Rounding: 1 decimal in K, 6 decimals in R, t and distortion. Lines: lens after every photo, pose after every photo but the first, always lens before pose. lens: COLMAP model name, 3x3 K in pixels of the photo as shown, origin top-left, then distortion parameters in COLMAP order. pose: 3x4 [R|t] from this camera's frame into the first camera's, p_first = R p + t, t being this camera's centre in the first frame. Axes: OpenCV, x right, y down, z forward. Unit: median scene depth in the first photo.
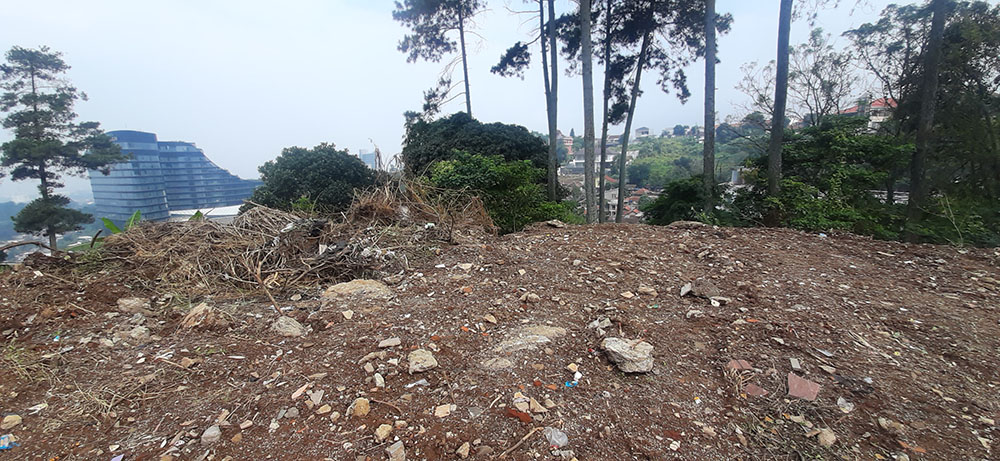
lens RADIAL K [[388.8, 0, 509.1], [0, 388.8, 235.0], [0, 0, 1]] dist [-0.001141, -0.007995]
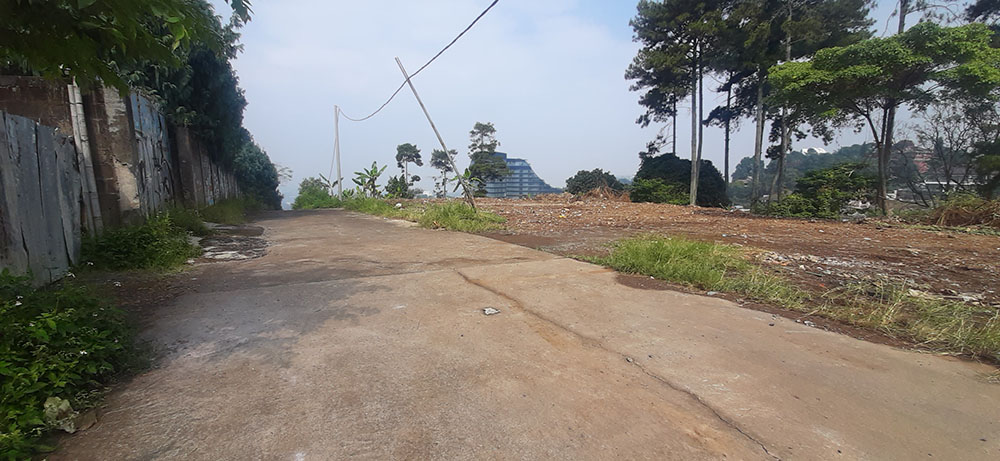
lens RADIAL K [[388.8, 0, 498.4], [0, 388.8, 247.5], [0, 0, 1]] dist [-0.001141, -0.007995]
pose [[0.744025, 0.140055, -0.653308, 1.495102], [-0.141350, 0.988647, 0.050967, 0.381711], [0.653029, 0.054424, 0.755375, -2.387269]]
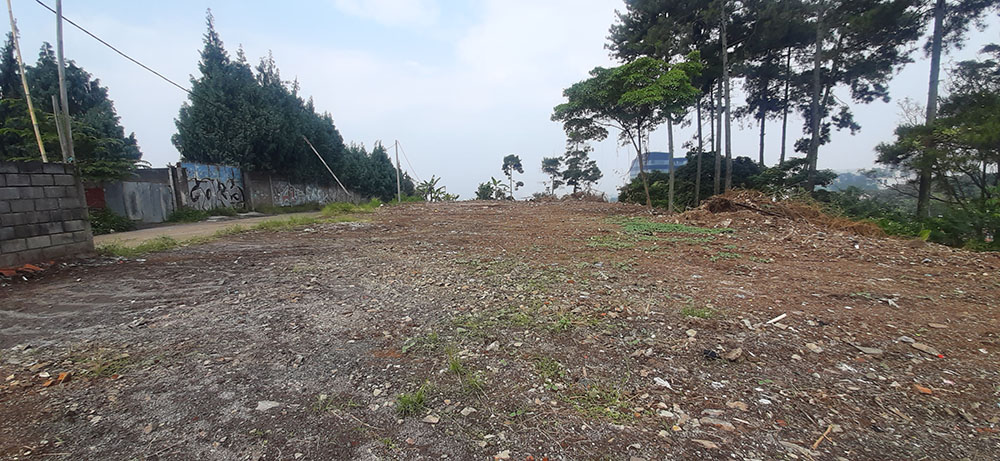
lens RADIAL K [[388.8, 0, 492.6], [0, 388.8, 233.0], [0, 0, 1]] dist [-0.001141, -0.007995]
pose [[0.370937, 0.124467, -0.920279, 3.358985], [-0.147117, 0.986339, 0.074103, 0.164569], [0.916931, 0.107902, 0.384181, -1.480091]]
